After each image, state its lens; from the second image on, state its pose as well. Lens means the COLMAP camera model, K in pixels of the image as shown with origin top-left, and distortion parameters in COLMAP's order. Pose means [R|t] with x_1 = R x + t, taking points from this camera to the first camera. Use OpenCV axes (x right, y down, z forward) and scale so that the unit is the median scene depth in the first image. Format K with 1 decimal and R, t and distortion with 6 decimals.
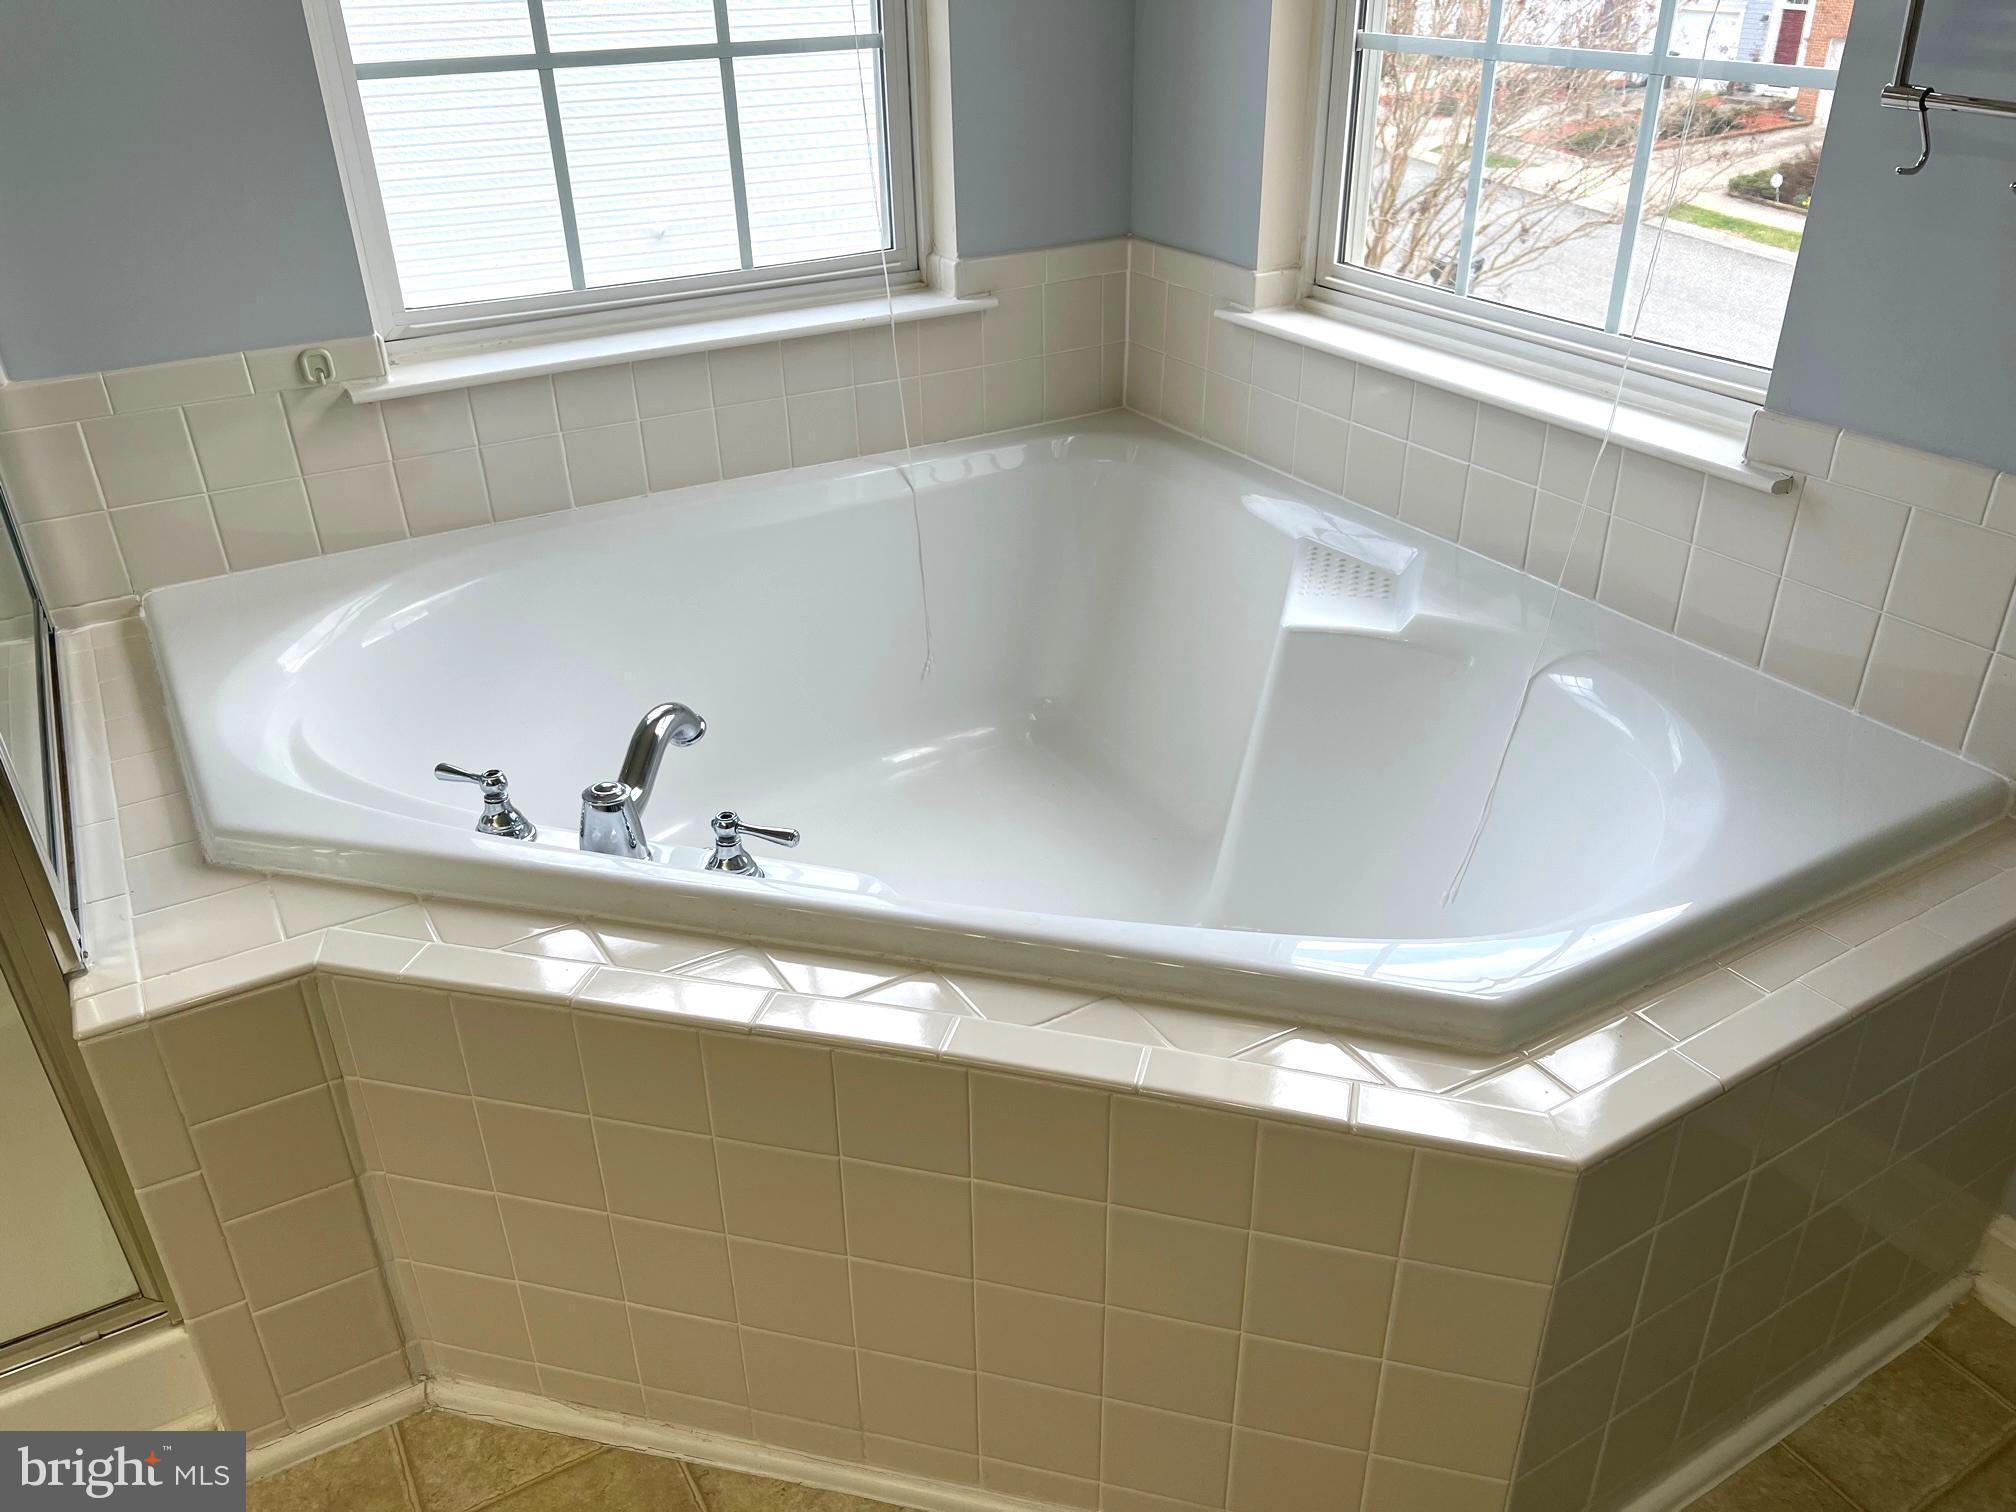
lens RADIAL K [[1516.6, 0, 998.6], [0, 1516.6, 762.0], [0, 0, 1]] dist [0.000159, 0.003552]
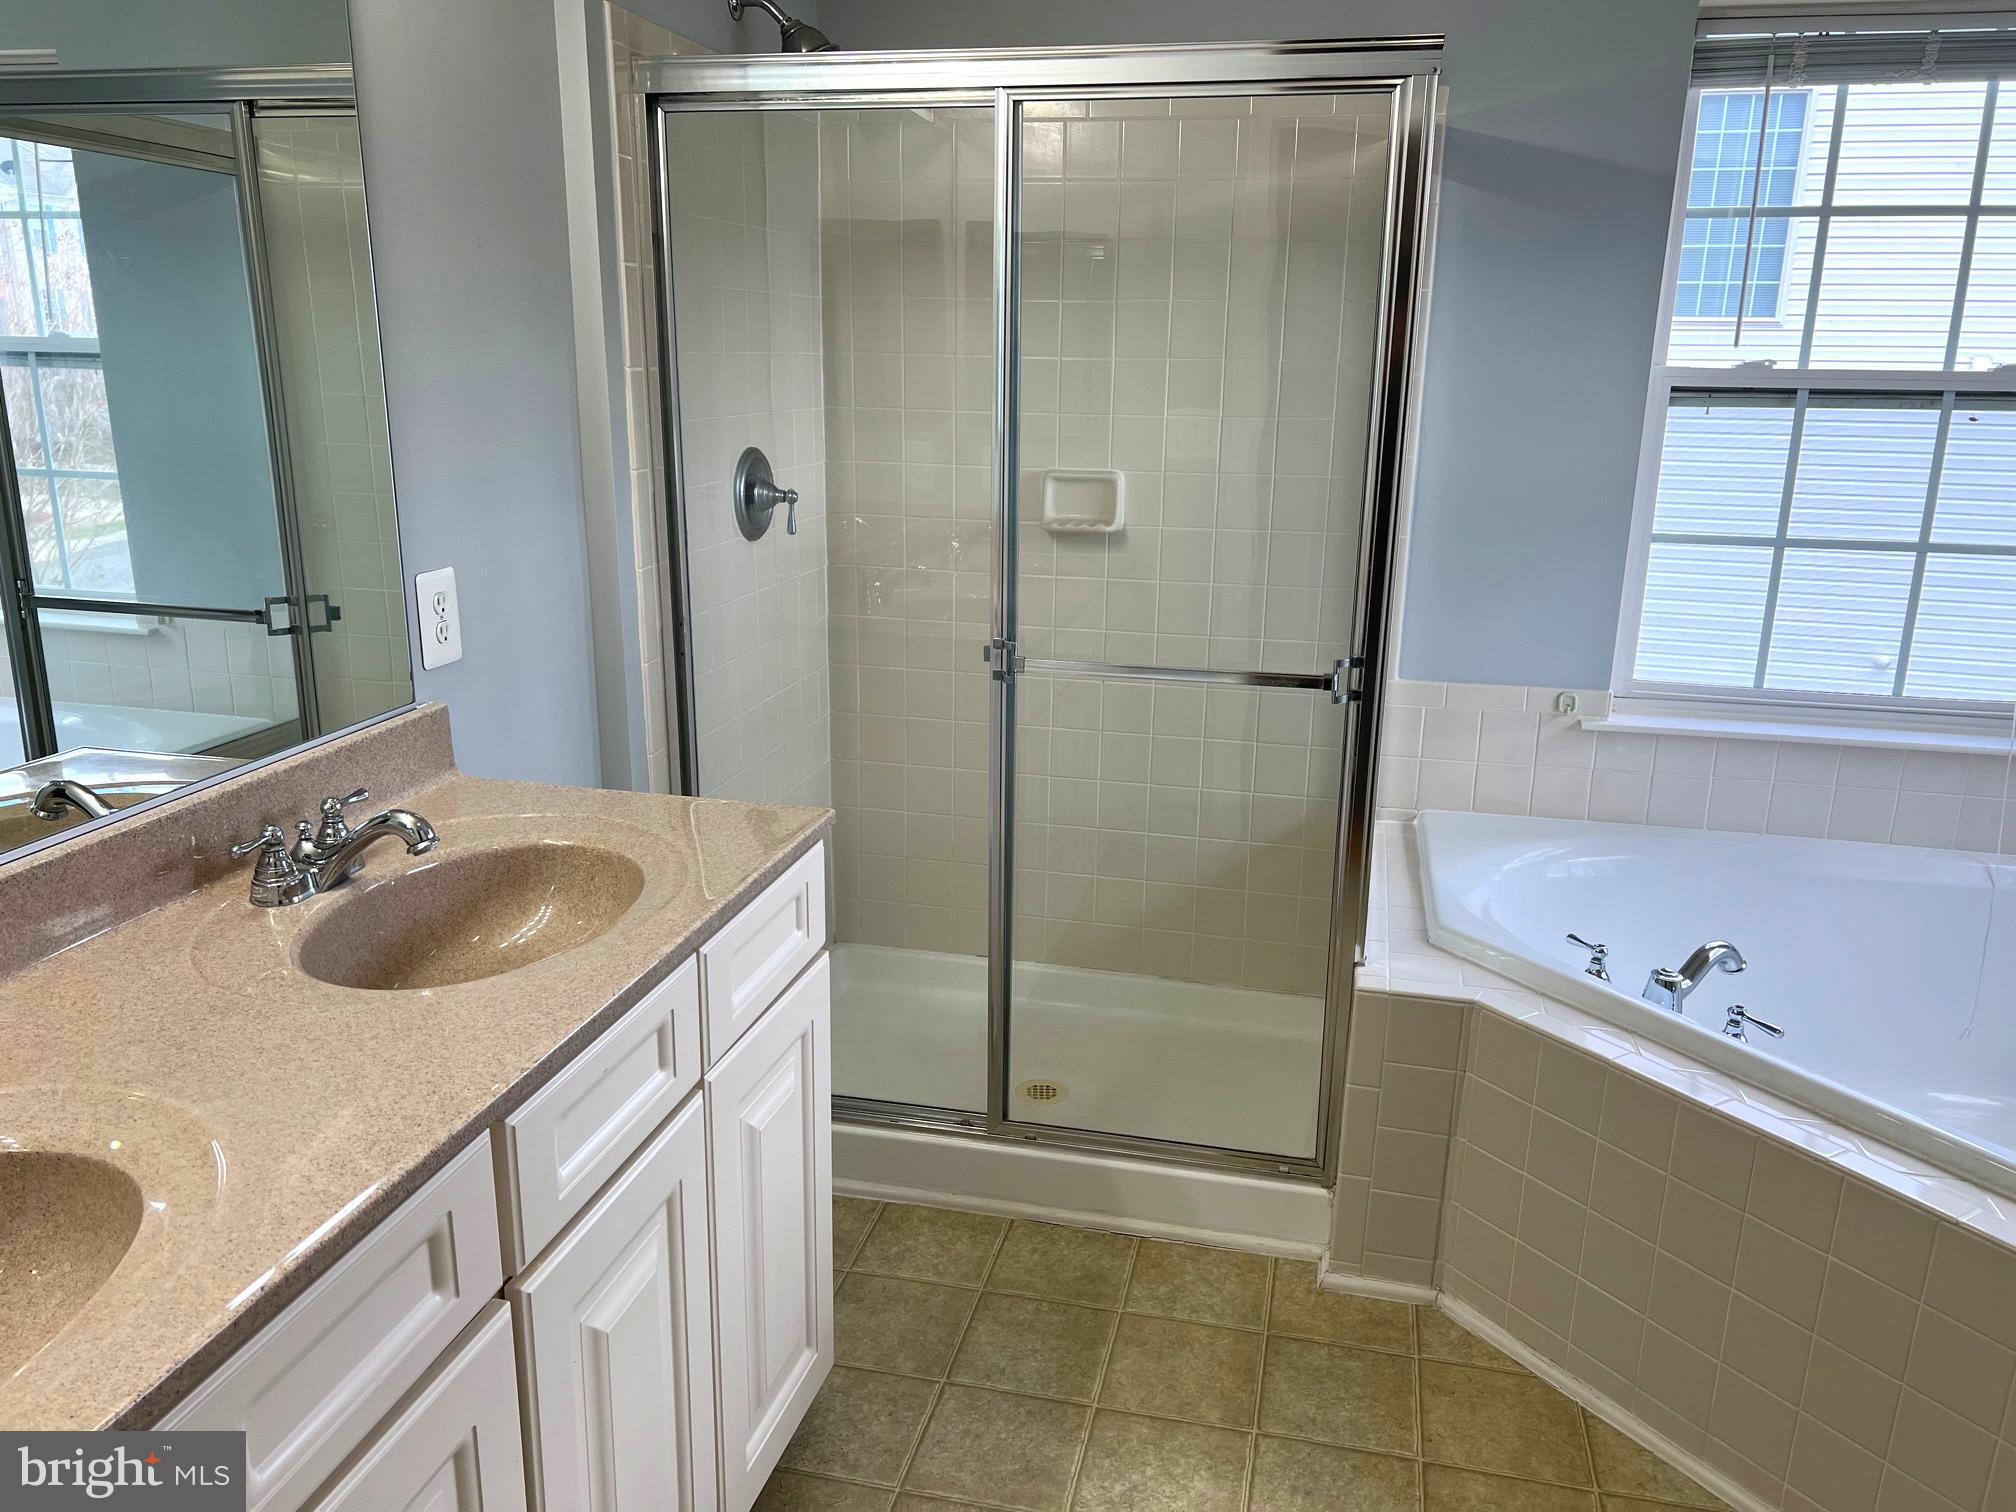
lens RADIAL K [[1516.6, 0, 1000.8], [0, 1516.6, 749.4], [0, 0, 1]] dist [0.000159, 0.003552]
pose [[0.719050, 0.205827, -0.663779, 0.246681], [-0.361850, 0.926334, -0.104740, 0.216781], [0.593323, 0.315502, 0.740559, -0.671983]]
